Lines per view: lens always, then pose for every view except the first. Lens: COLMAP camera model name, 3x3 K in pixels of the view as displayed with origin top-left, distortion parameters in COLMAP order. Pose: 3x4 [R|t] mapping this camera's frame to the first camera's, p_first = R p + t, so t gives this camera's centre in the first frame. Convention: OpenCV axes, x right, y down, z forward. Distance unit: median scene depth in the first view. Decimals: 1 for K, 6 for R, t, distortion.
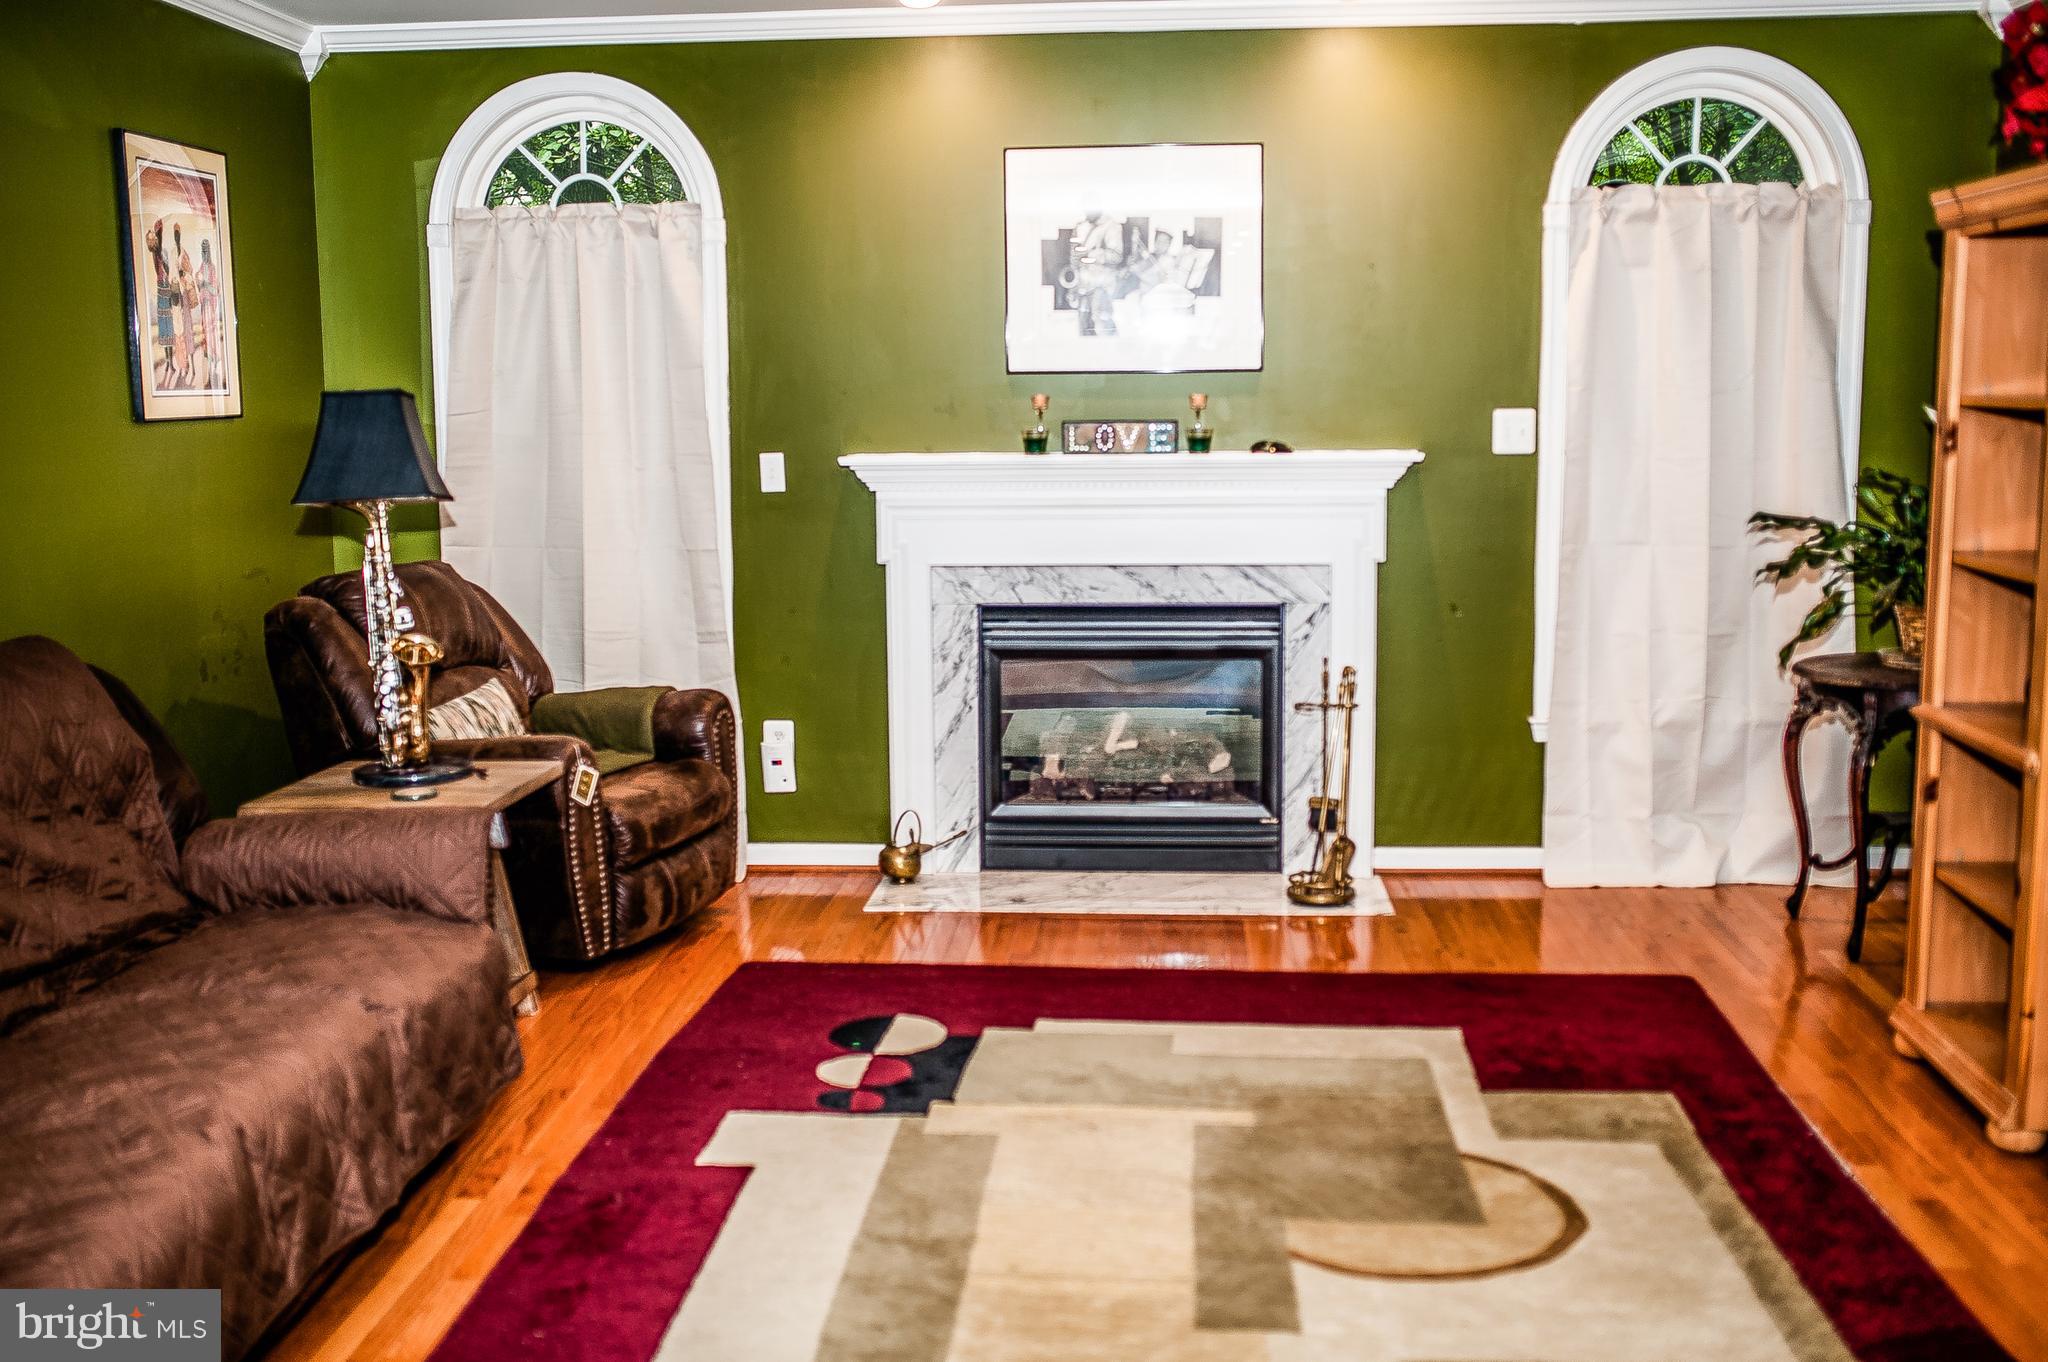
lens RADIAL K [[2035.1, 0, 1024.0], [0, 2035.1, 681.0], [0, 0, 1]] dist [-0.044666, 0.030213]
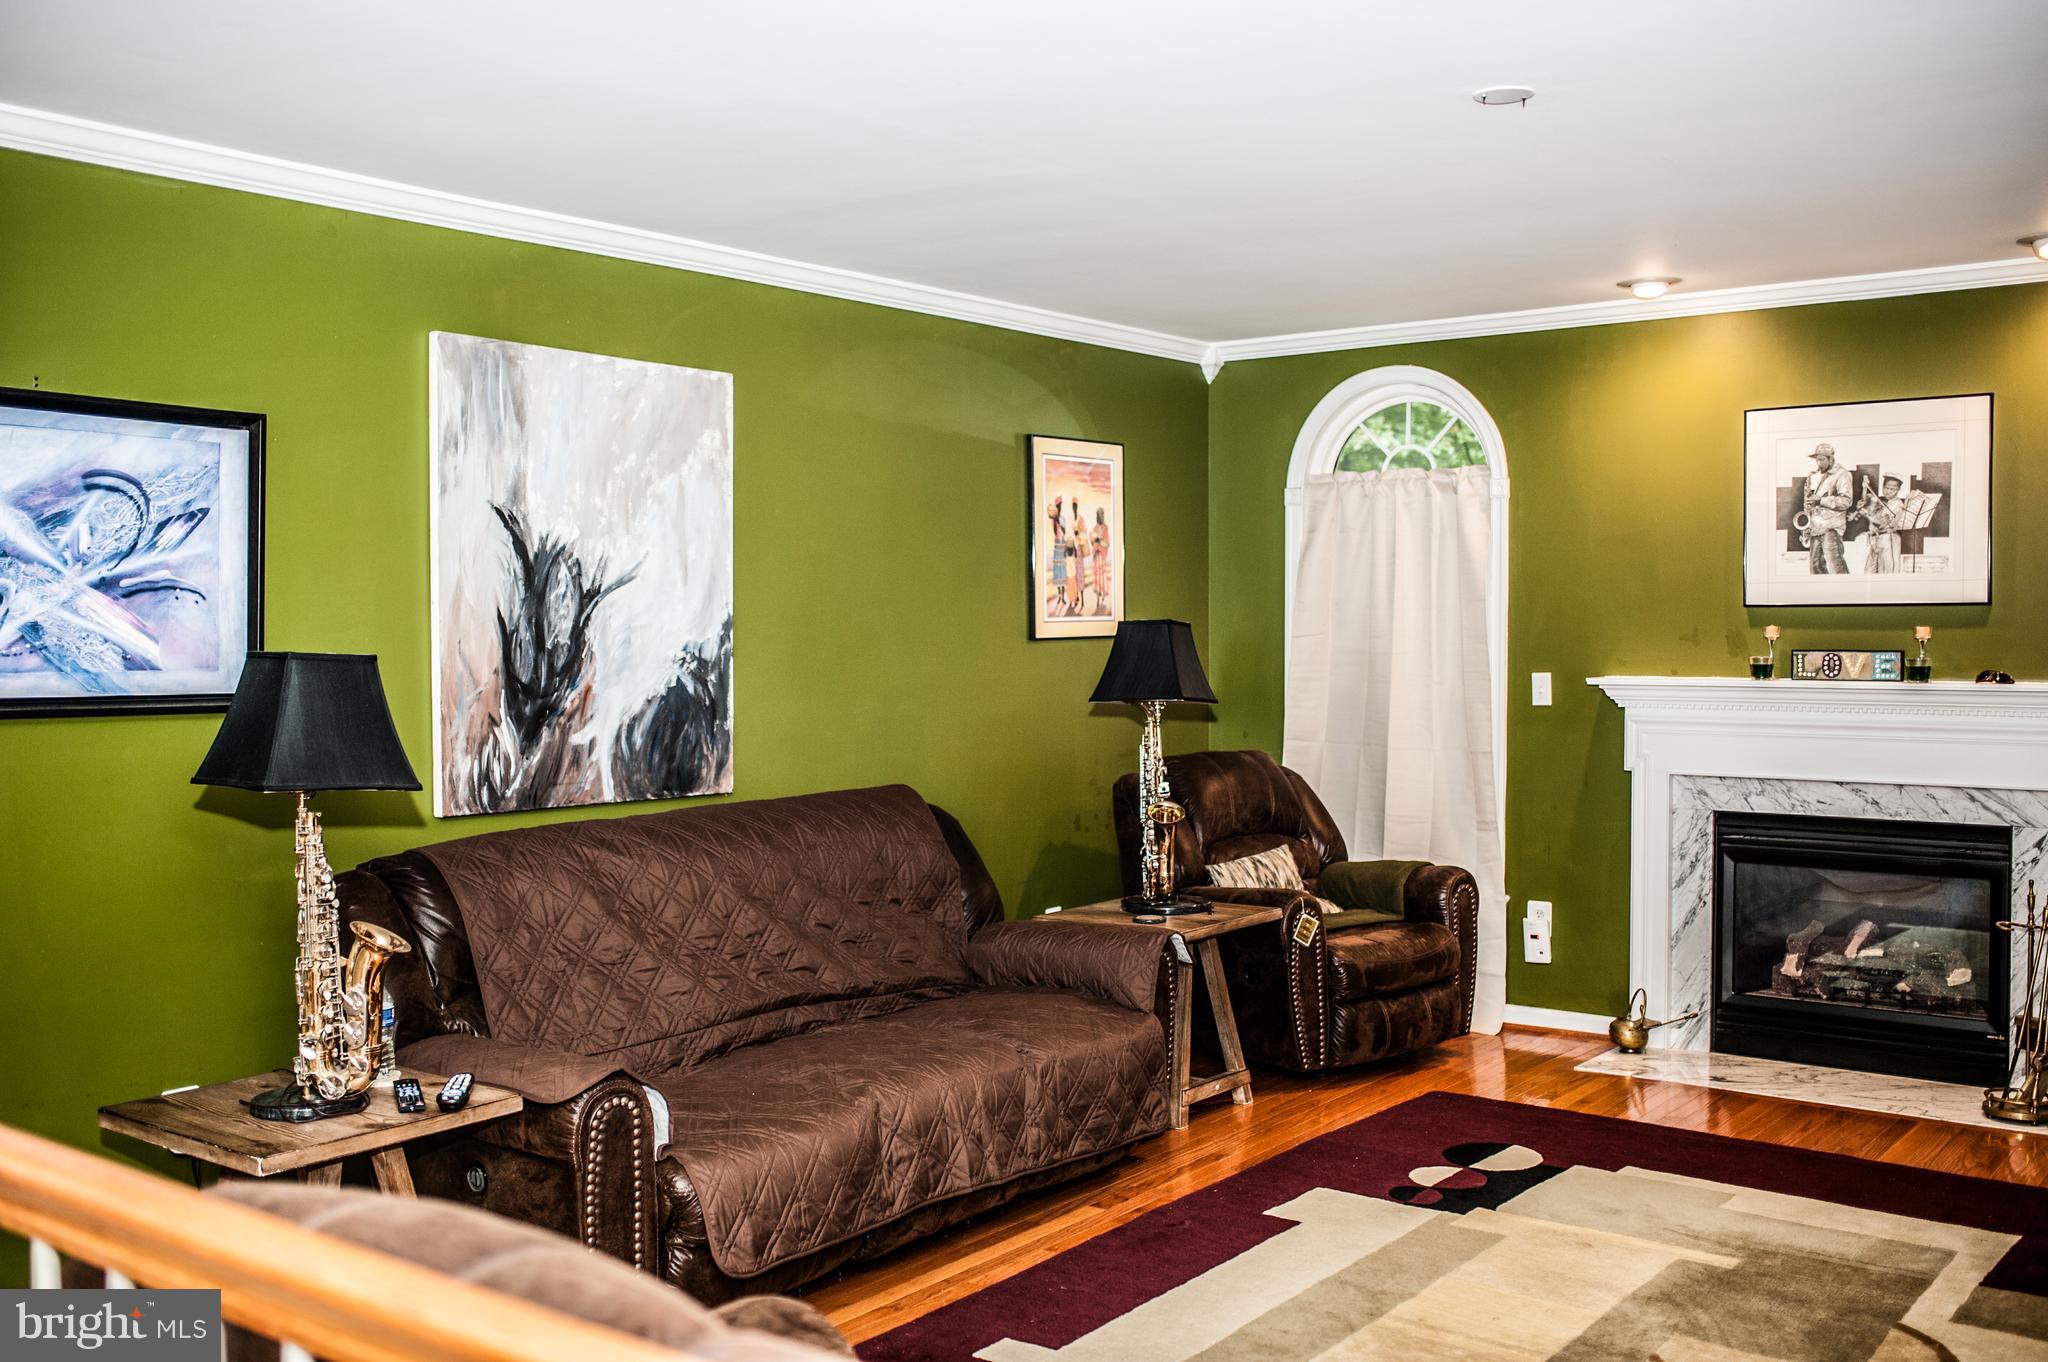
lens RADIAL K [[1928.5, 0, 1024.0], [0, 1928.5, 681.0], [0, 0, 1]] dist [-0.060344, 0.089219]
pose [[0.839448, 0.023138, -0.542947, 0.236903], [-0.078632, 0.993751, -0.079223, 0.004838], [0.537721, 0.109197, 0.836022, -0.095993]]
